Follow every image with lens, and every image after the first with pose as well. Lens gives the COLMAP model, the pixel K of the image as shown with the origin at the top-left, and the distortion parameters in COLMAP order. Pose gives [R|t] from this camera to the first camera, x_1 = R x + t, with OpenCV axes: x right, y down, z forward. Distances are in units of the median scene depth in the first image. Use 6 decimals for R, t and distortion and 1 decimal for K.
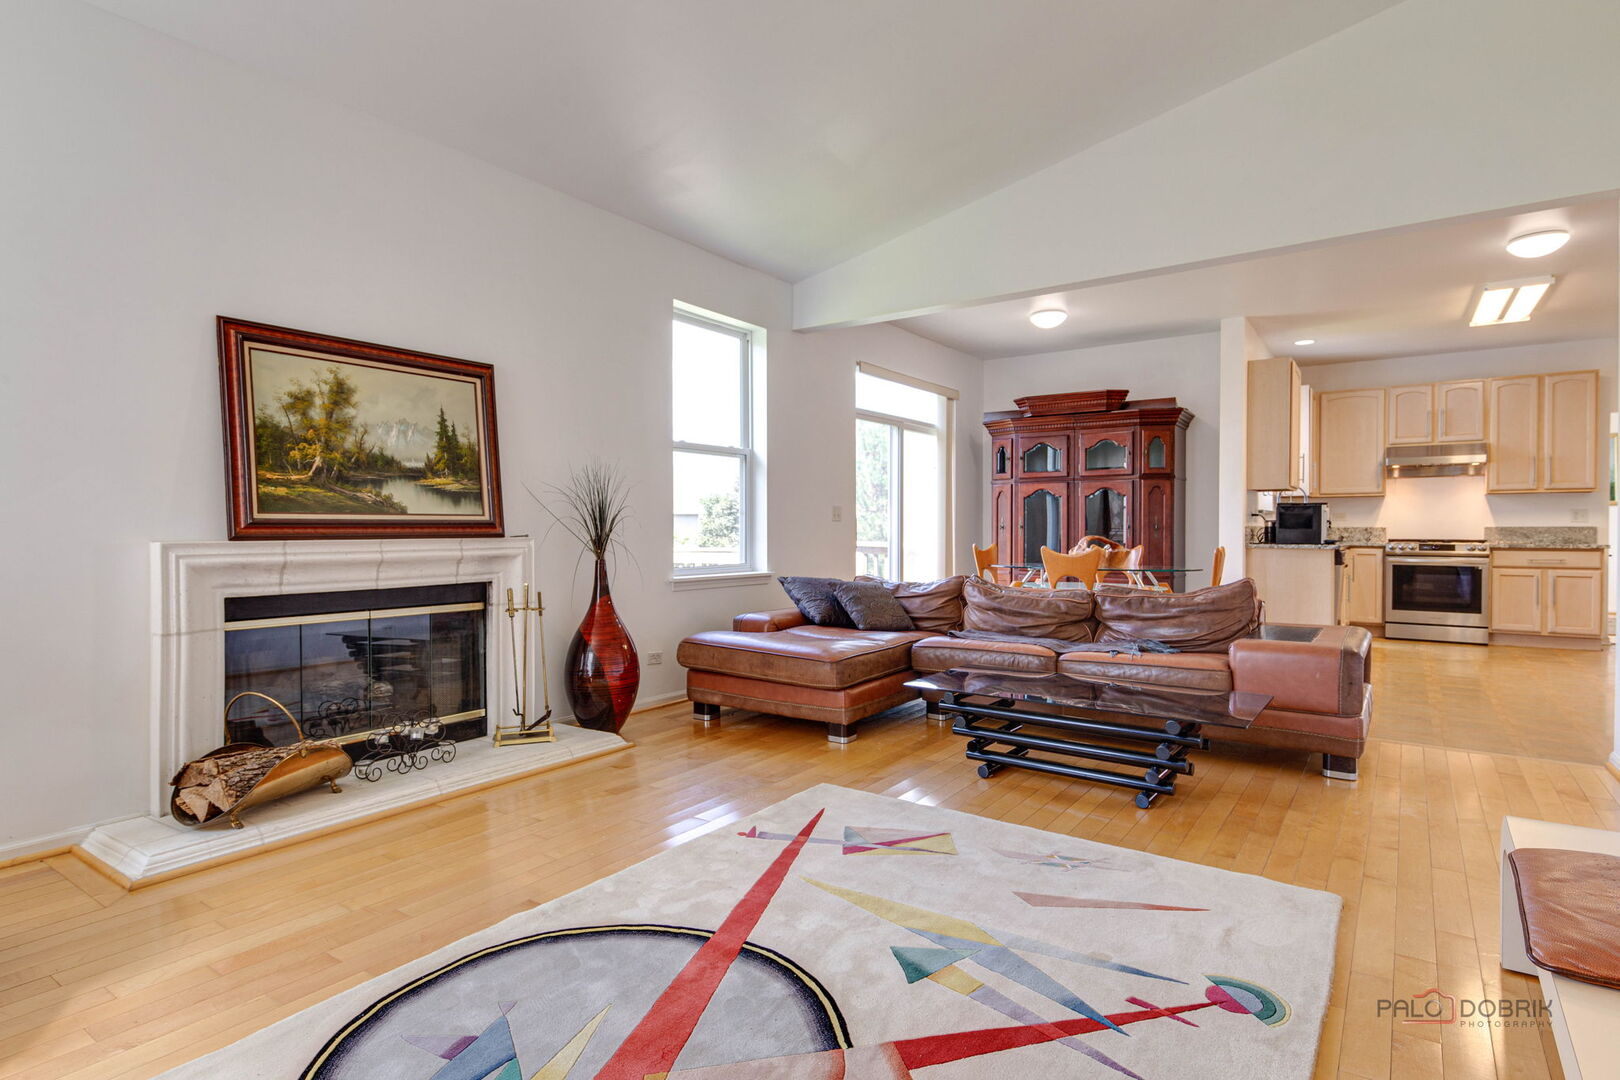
lens RADIAL K [[835.6, 0, 810.0], [0, 835.6, 540.0], [0, 0, 1]] dist [0.000182, -0.000345]
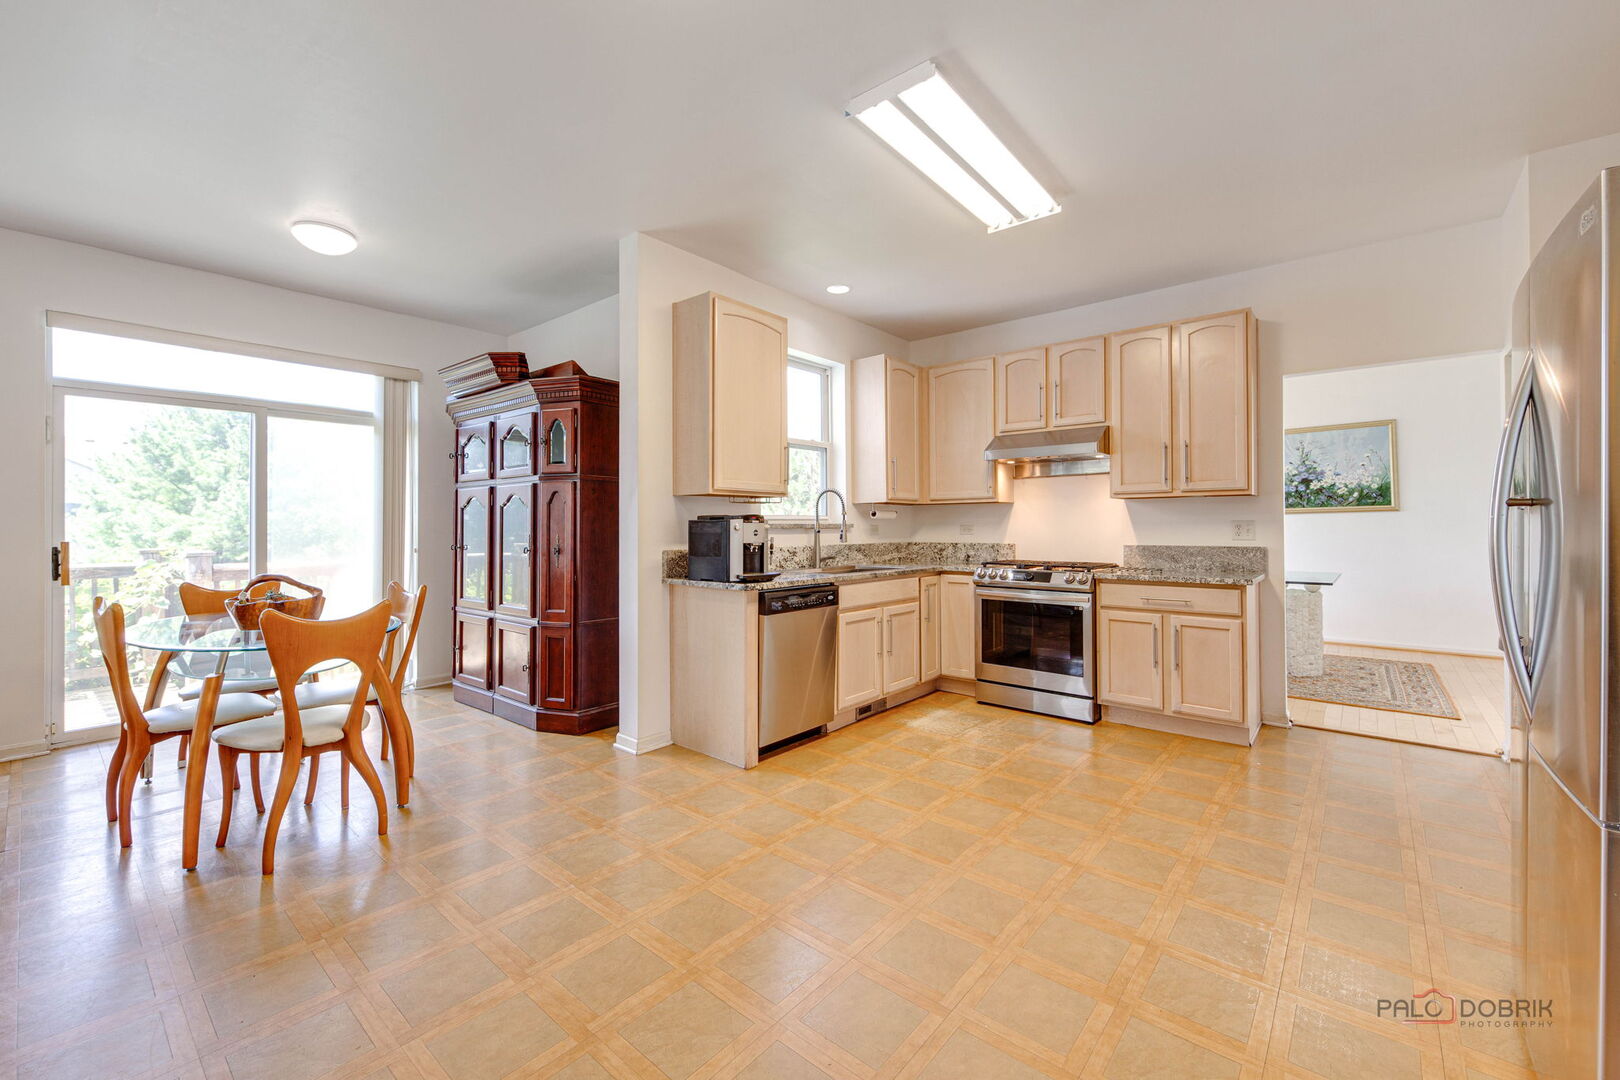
lens RADIAL K [[647.0, 0, 811.5], [0, 647.0, 522.4], [0, 0, 1]] dist [0.000802, -0.000013]
pose [[0.997214, -0.004339, -0.074467, 0.622817], [0.002939, 0.999817, -0.018908, -0.027072], [0.074536, 0.018636, 0.997044, 0.460803]]
